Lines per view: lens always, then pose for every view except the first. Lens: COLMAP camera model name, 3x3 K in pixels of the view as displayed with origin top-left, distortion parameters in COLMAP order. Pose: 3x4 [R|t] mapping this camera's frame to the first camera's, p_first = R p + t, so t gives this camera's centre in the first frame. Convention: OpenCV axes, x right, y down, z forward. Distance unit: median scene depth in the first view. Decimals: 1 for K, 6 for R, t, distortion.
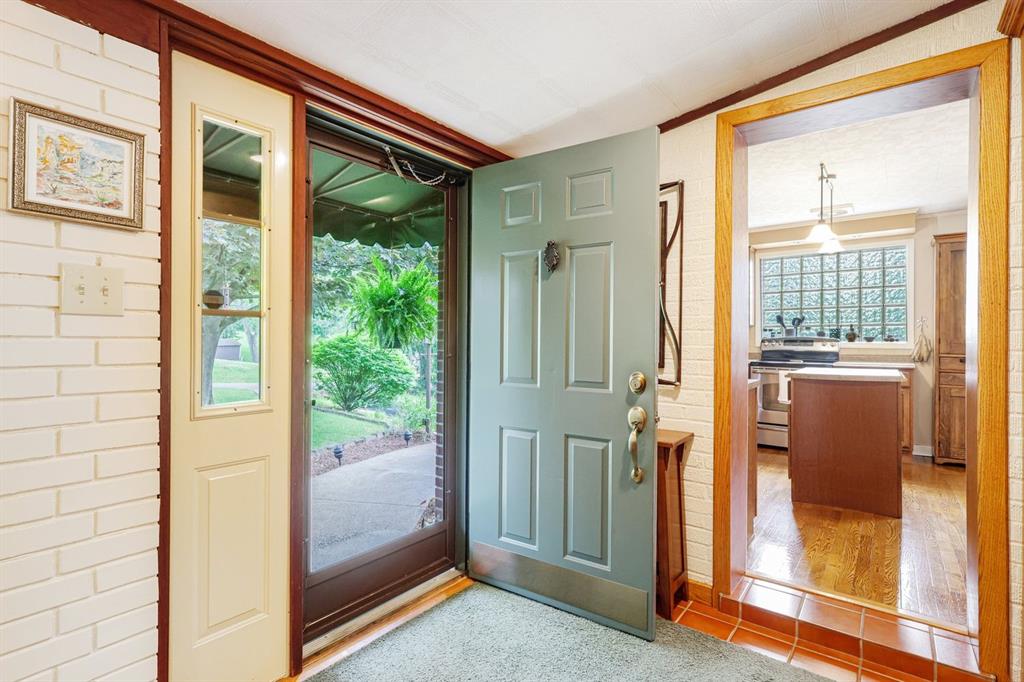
lens RADIAL K [[494.5, 0, 502.5], [0, 494.5, 340.6], [0, 0, 1]] dist [-0.012209, -0.001415]
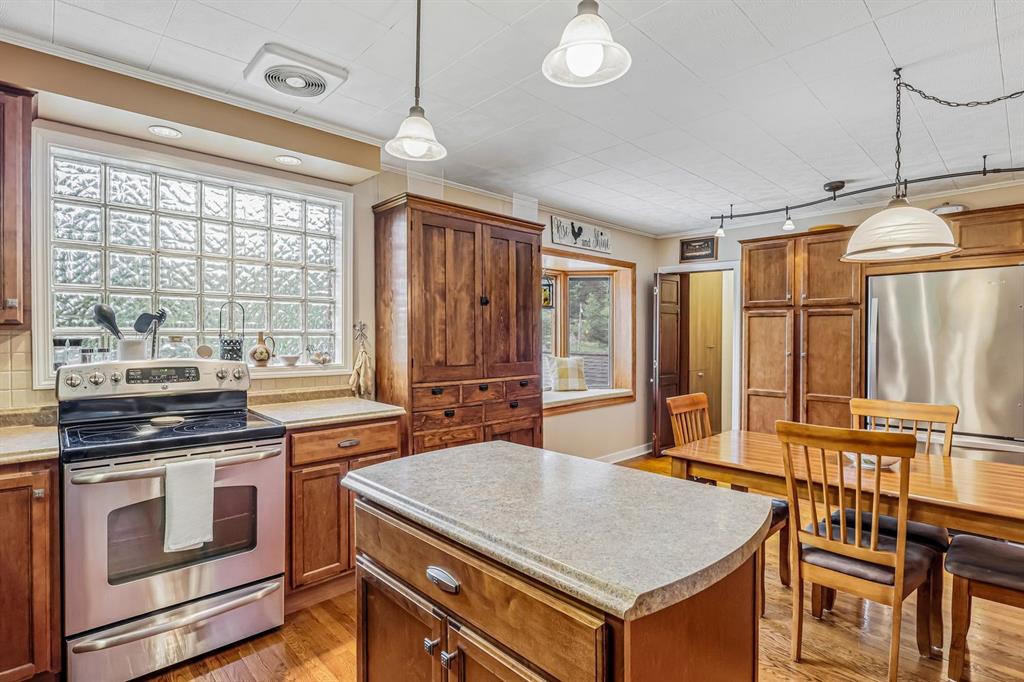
lens RADIAL K [[491.1, 0, 517.3], [0, 491.1, 339.9], [0, 0, 1]] dist [-0.024354, 0.002940]
pose [[0.142086, -0.021752, 0.989615, 0.238492], [0.003257, 0.999763, 0.021508, -0.033452], [-0.989849, 0.000167, 0.142123, 0.657802]]
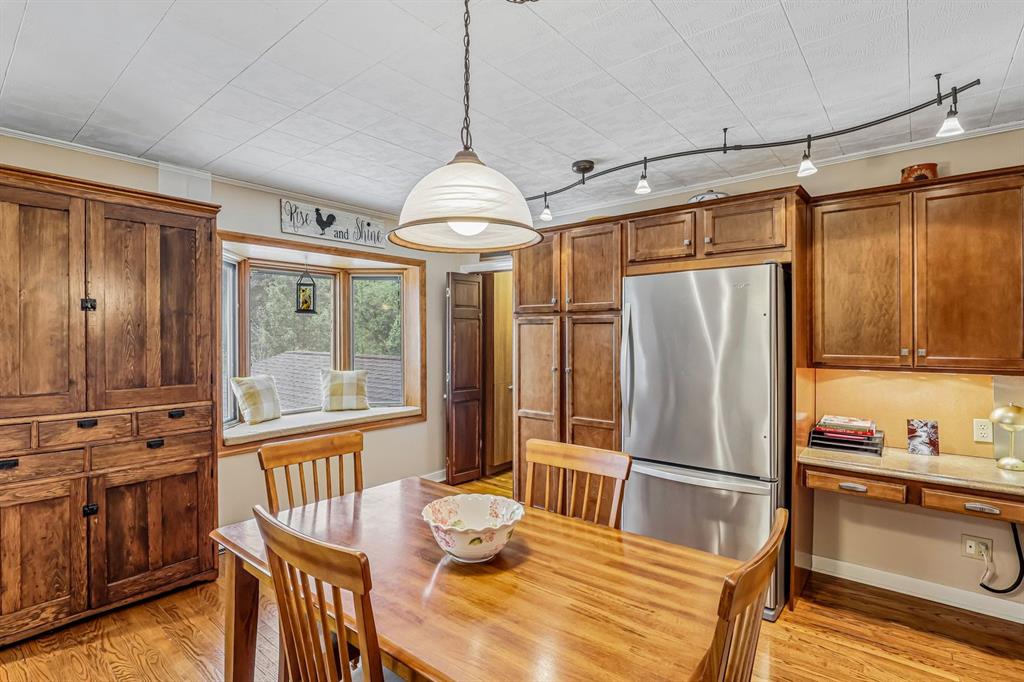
lens RADIAL K [[491.1, 0, 511.3], [0, 491.1, 333.8], [0, 0, 1]] dist [-0.024354, 0.002940]
pose [[0.017960, -0.006737, 0.999816, 0.406873], [0.003409, 0.999972, 0.006677, -0.043997], [-0.999833, 0.003288, 0.017983, 0.394900]]
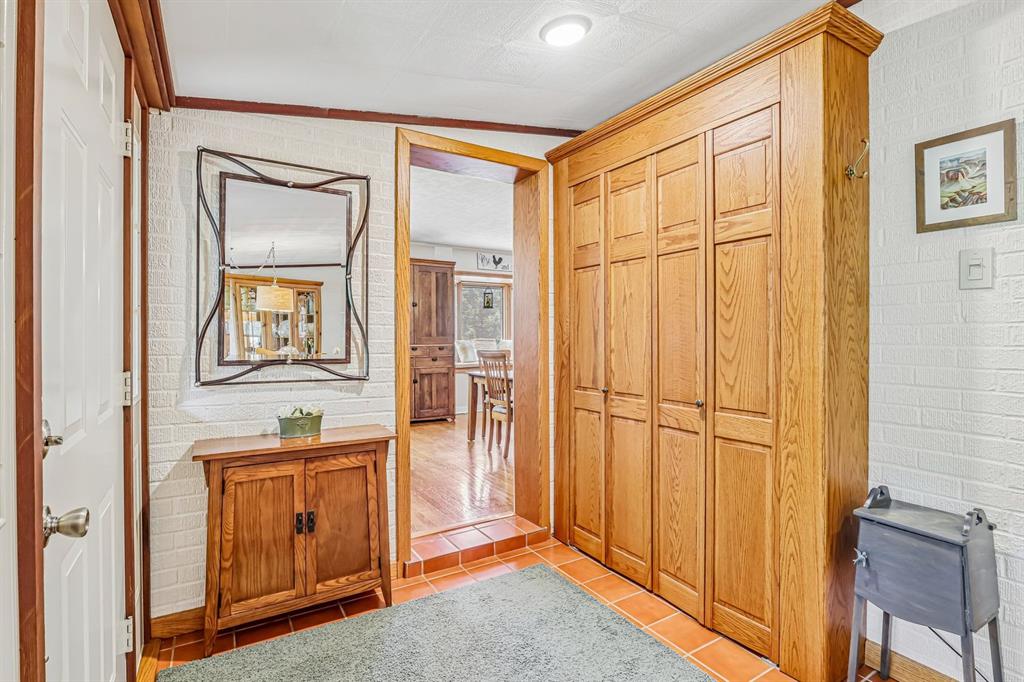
lens RADIAL K [[491.1, 0, 514.6], [0, 491.1, 337.4], [0, 0, 1]] dist [-0.024354, 0.002940]
pose [[0.333343, -0.014065, 0.942701, -0.202885], [0.005642, 0.999901, 0.012923, -0.002720], [-0.942789, 0.001011, 0.333389, 0.161301]]
